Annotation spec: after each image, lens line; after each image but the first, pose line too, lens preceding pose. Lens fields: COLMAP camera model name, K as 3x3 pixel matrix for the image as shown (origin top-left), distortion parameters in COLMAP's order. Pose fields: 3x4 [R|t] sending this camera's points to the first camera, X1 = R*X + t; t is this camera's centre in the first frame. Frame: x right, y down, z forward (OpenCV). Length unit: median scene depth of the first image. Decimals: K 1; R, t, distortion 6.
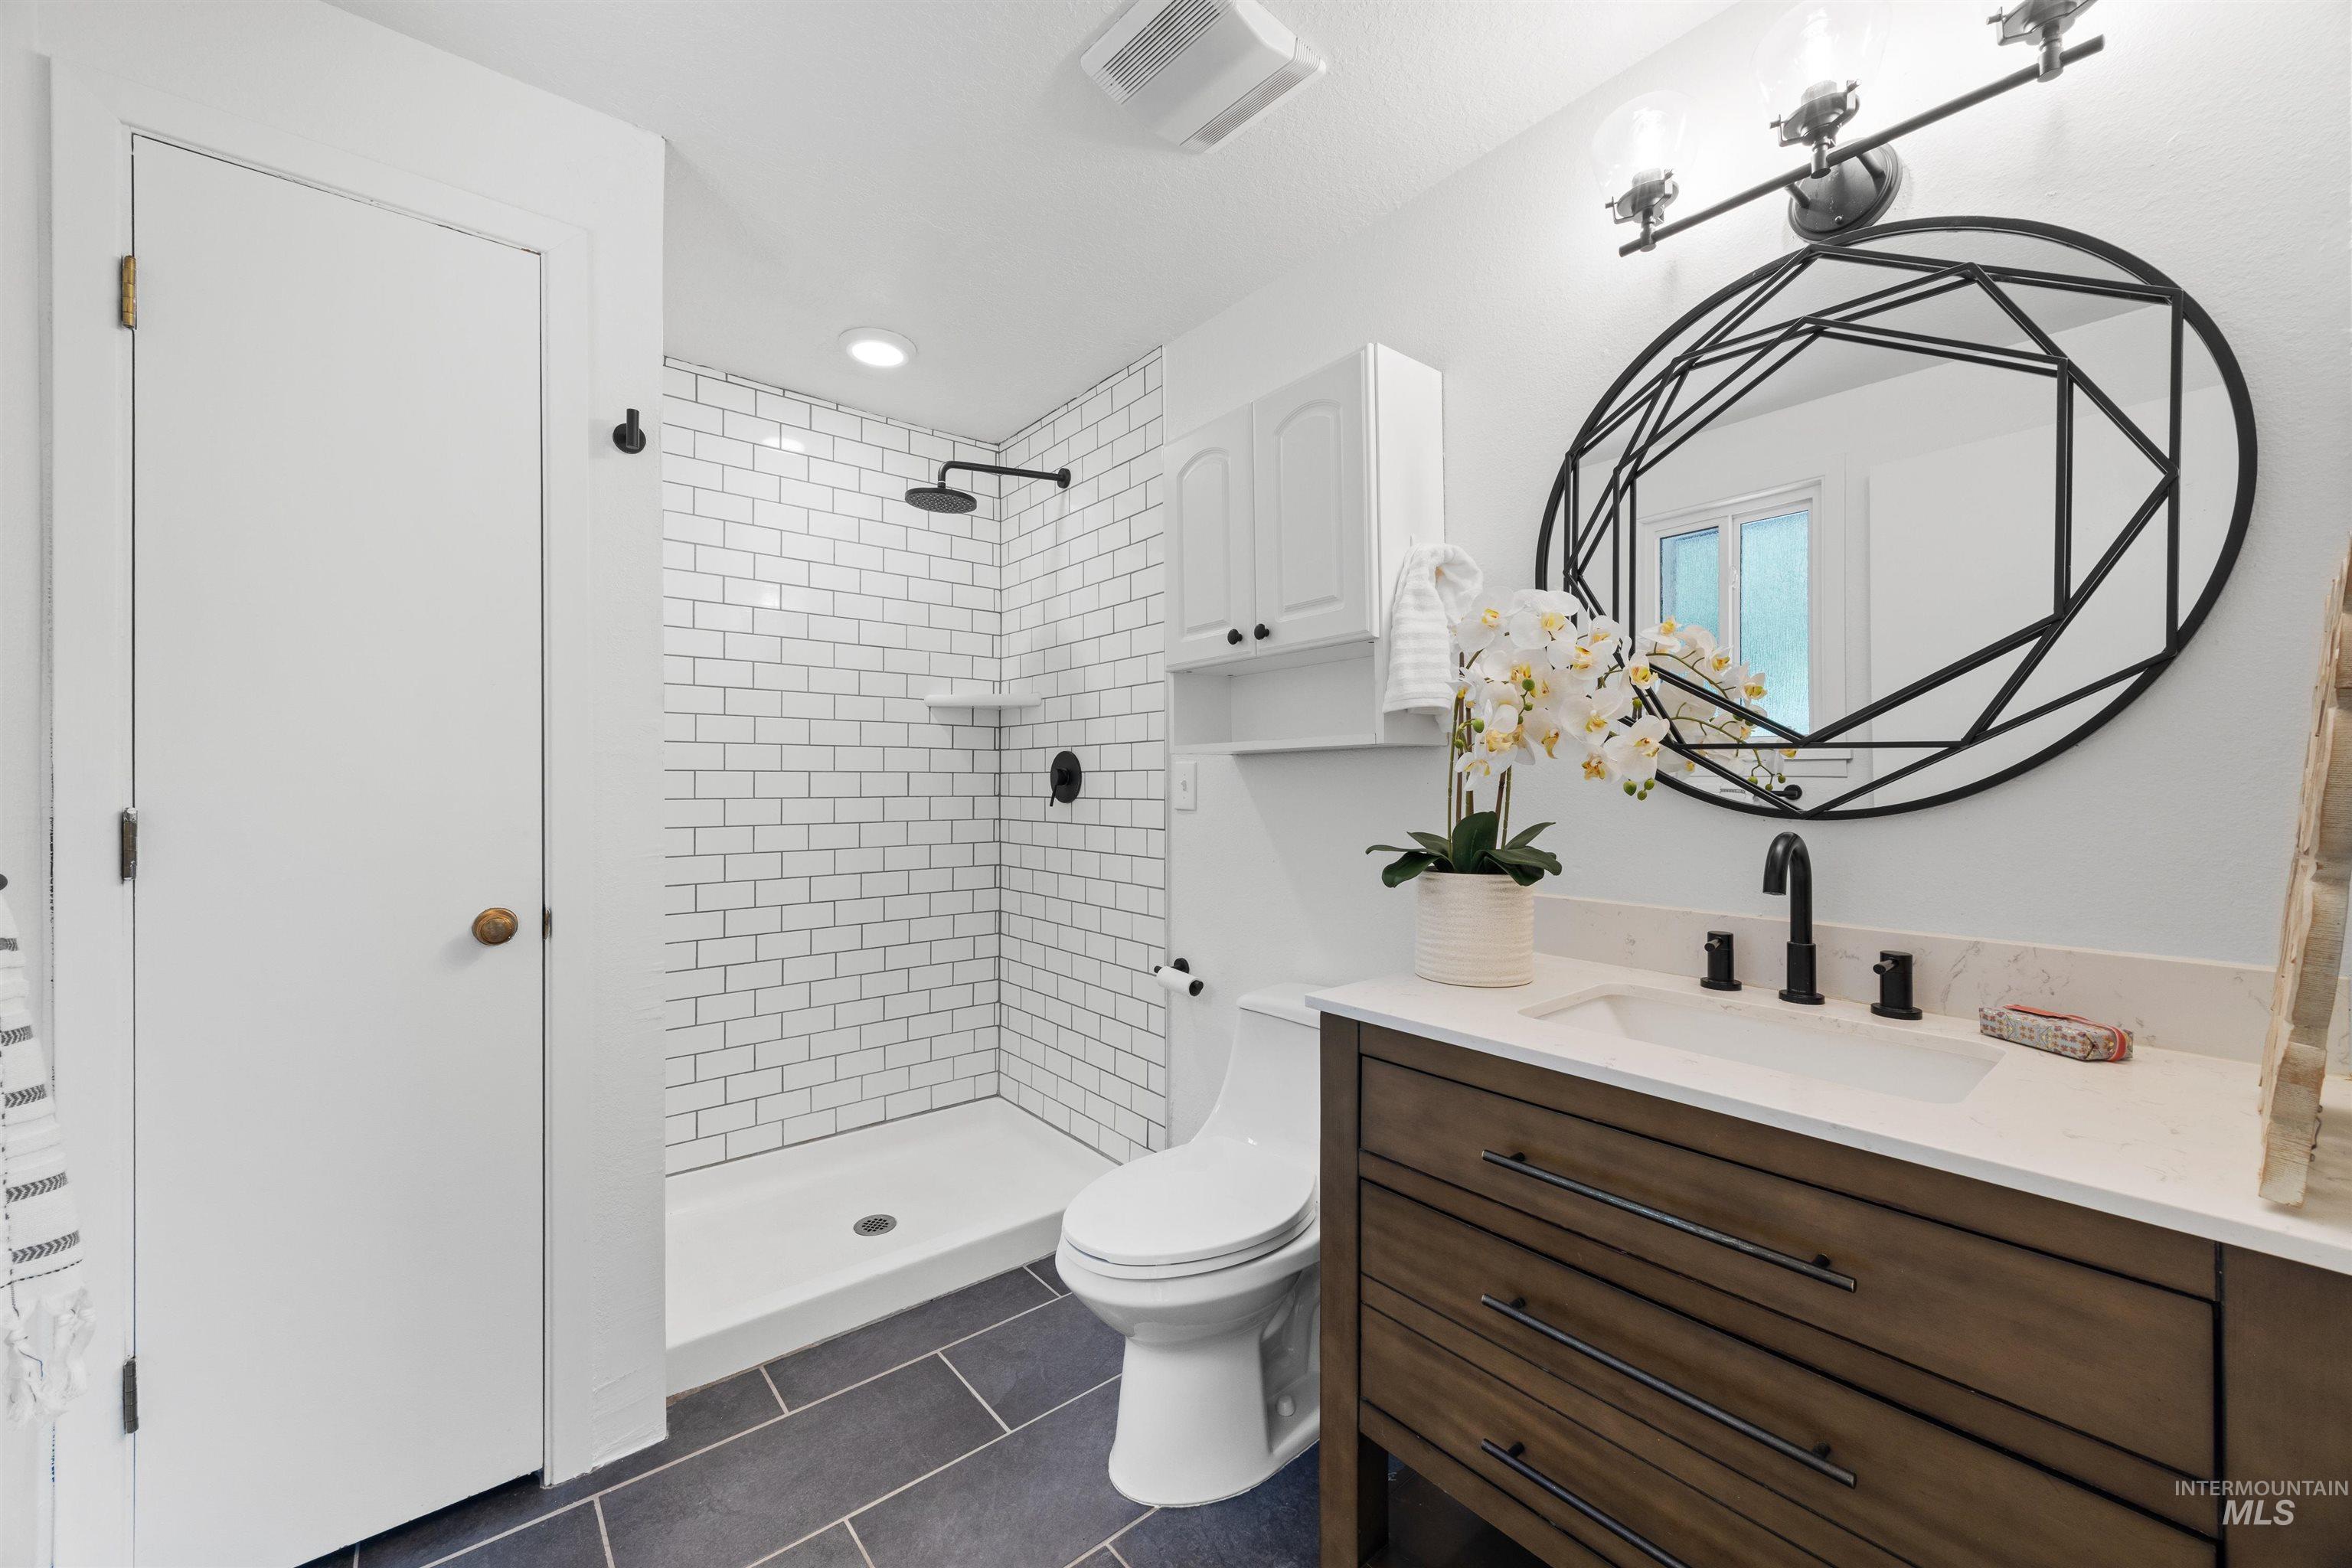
lens RADIAL K [[906.7, 0, 1172.6], [0, 906.7, 787.0], [0, 0, 1]] dist [0.001291, 0.000221]
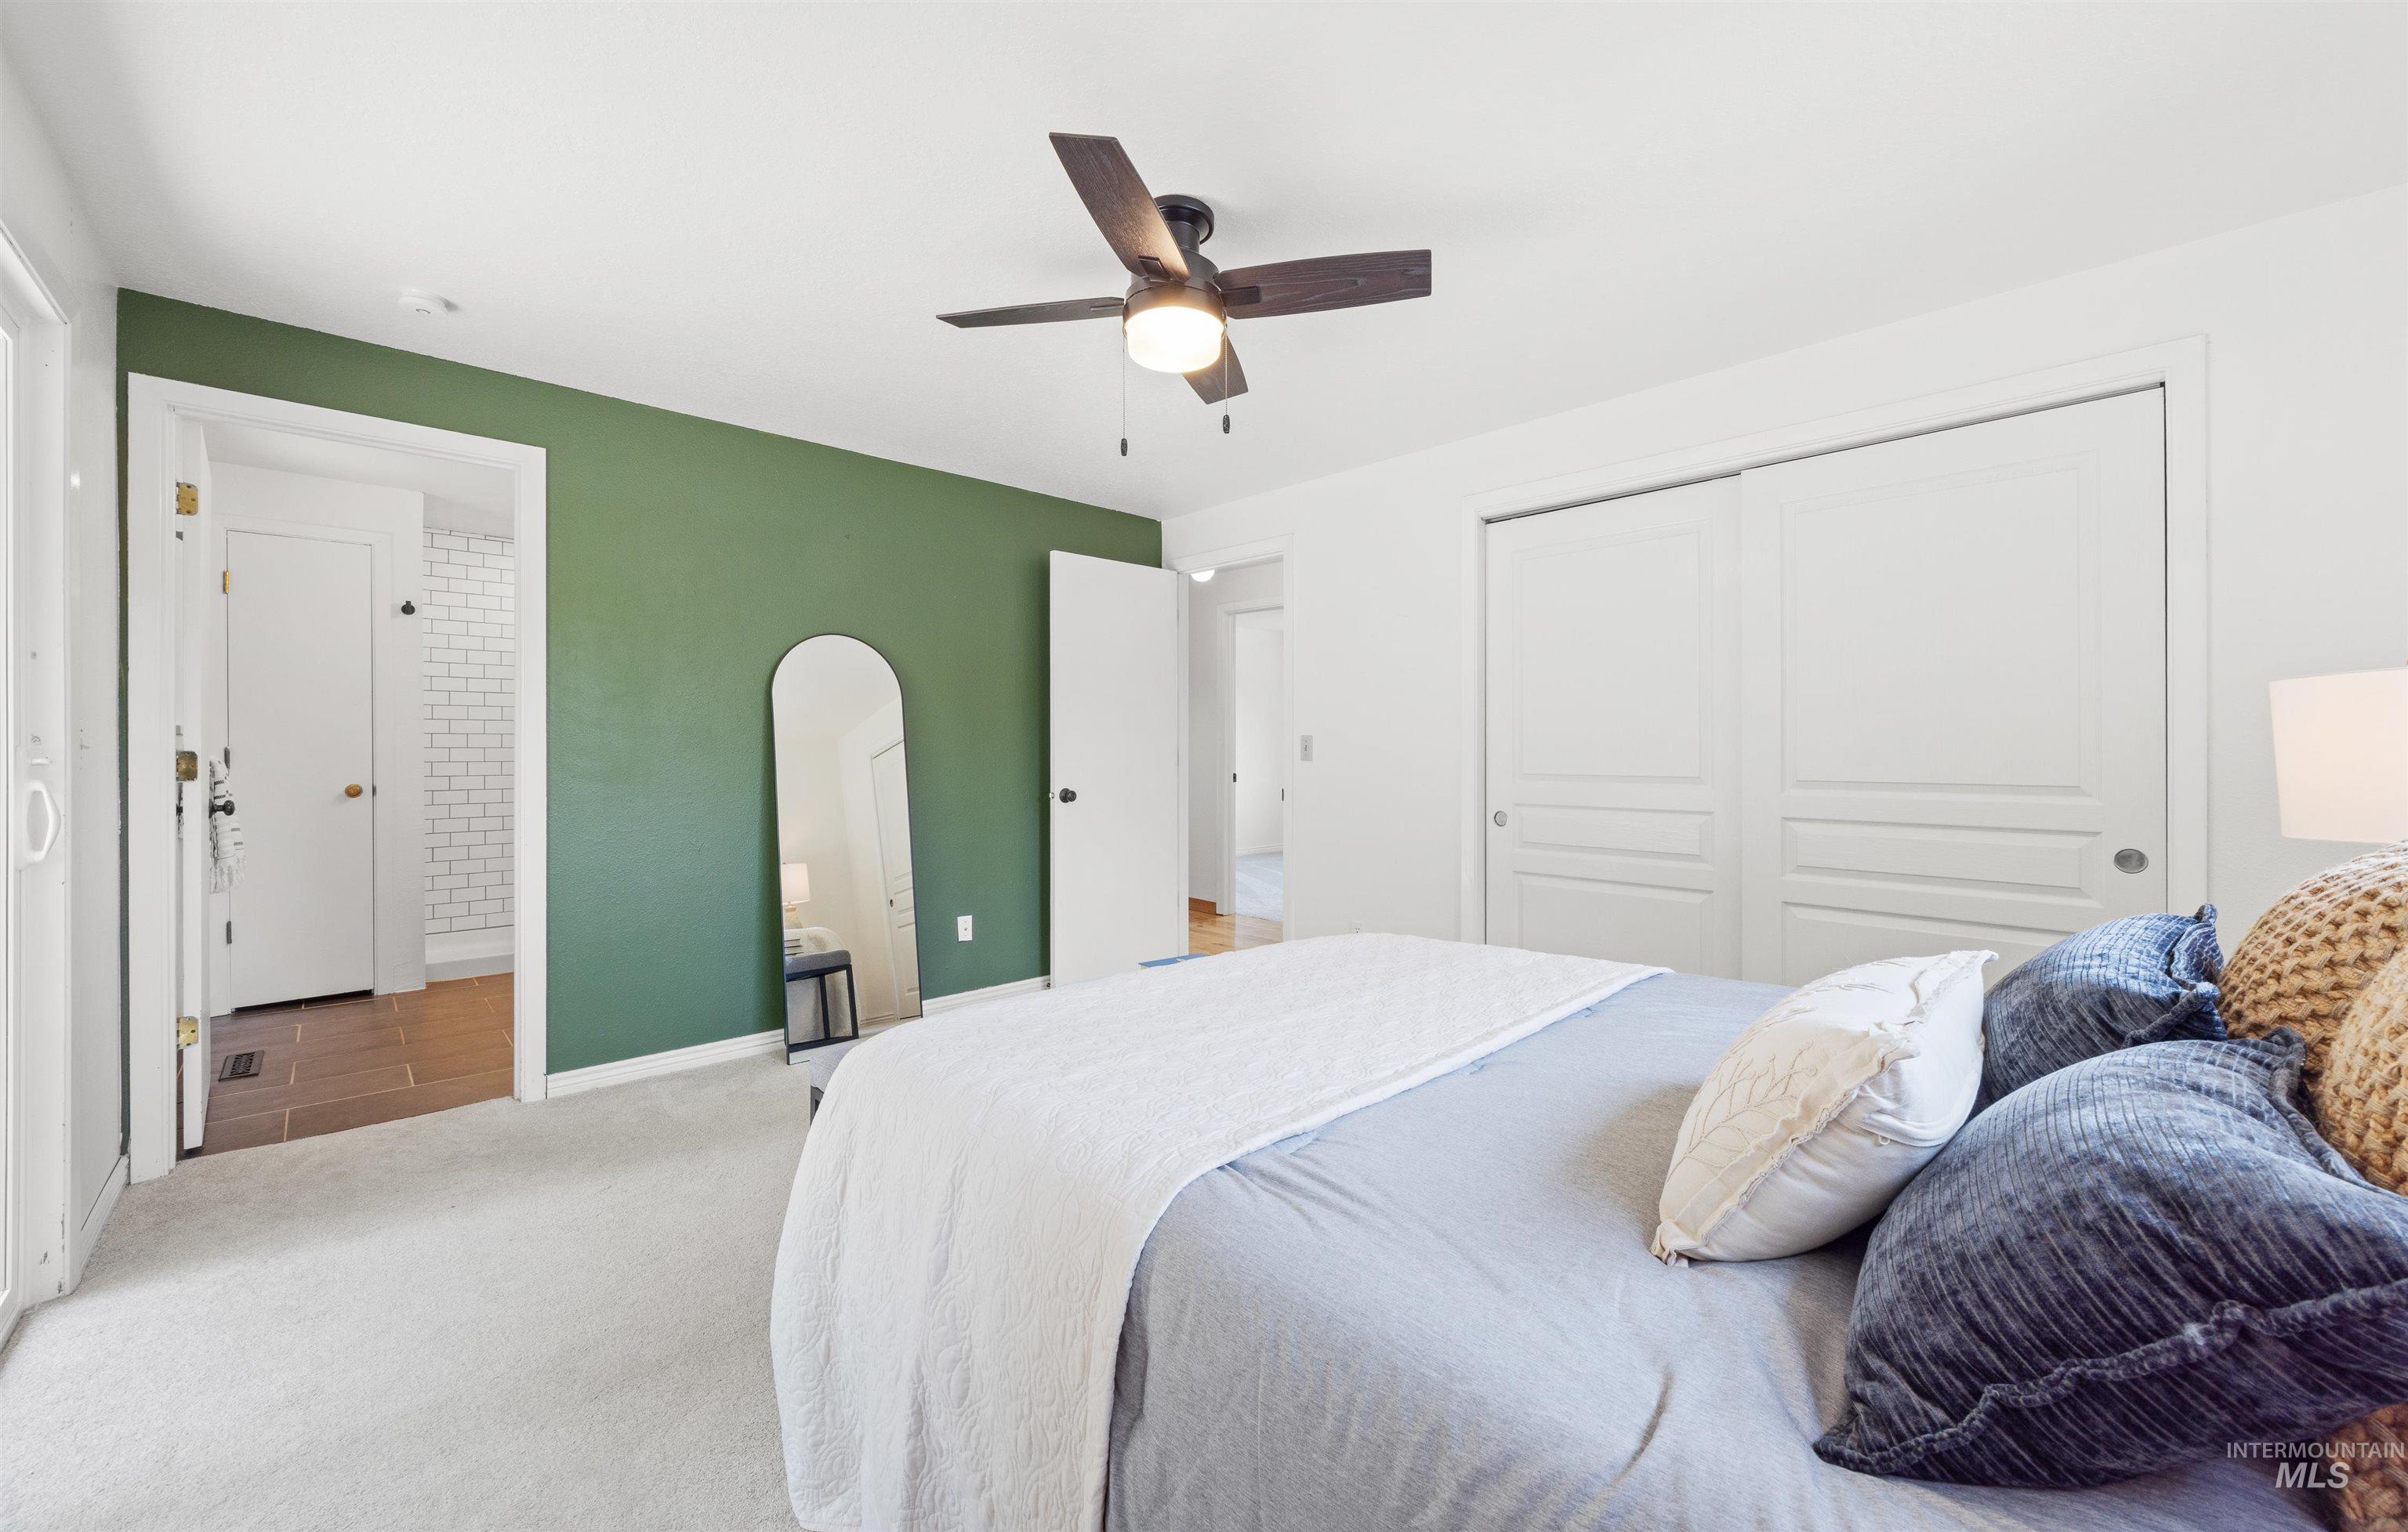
lens RADIAL K [[934.0, 0, 1207.0], [0, 934.0, 752.4], [0, 0, 1]] dist [0.001040, 0.000082]
pose [[0.997355, 0.000128, 0.072686, 1.627816], [-0.000426, 0.999992, 0.004082, 0.022702], [-0.072685, -0.004102, 0.997347, -2.016422]]
